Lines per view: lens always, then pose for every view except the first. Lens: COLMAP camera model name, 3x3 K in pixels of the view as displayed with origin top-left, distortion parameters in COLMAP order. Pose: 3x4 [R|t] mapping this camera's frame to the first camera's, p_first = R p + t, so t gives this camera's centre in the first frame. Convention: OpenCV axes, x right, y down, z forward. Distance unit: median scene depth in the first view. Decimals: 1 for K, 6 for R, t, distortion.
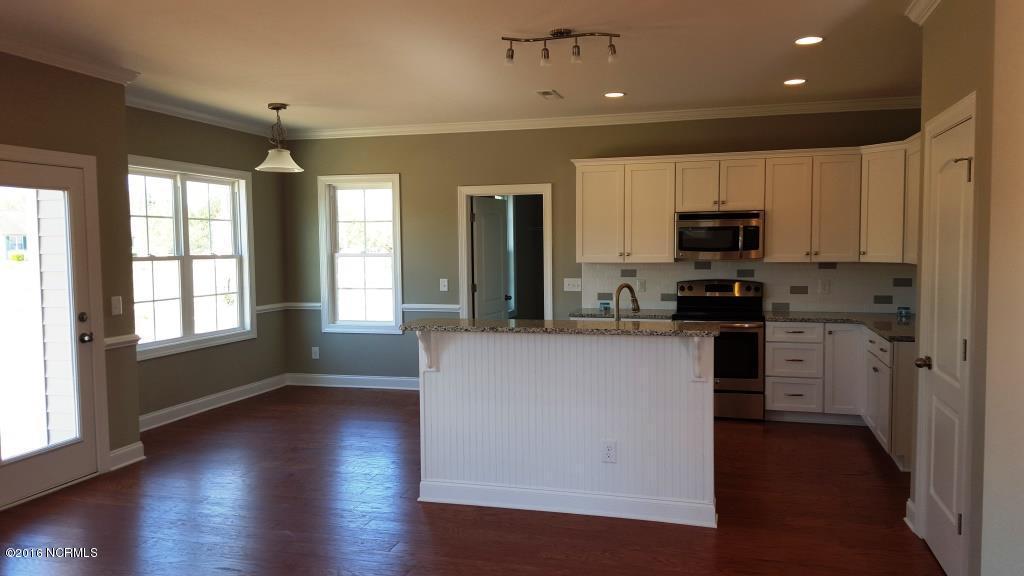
lens RADIAL K [[759.7, 0, 515.3], [0, 759.7, 290.8], [0, 0, 1]] dist [0.065611, -0.042004]
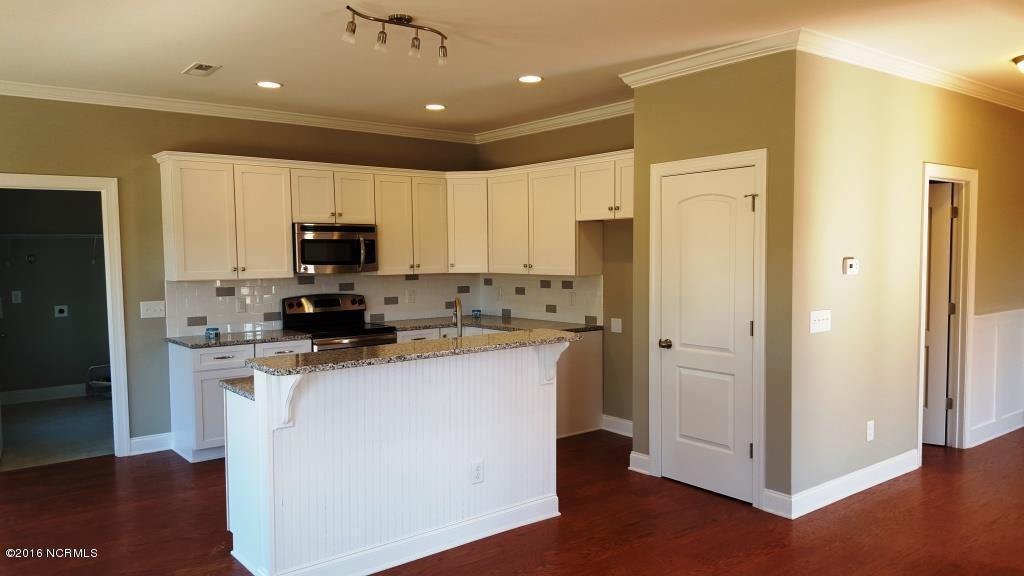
lens RADIAL K [[759.7, 0, 518.7], [0, 759.7, 293.7], [0, 0, 1]] dist [0.065611, -0.042004]
pose [[0.580235, -0.043153, 0.813305, -0.395436], [0.057038, 0.998297, 0.012276, -0.014092], [-0.812449, 0.039266, 0.581708, 0.252511]]
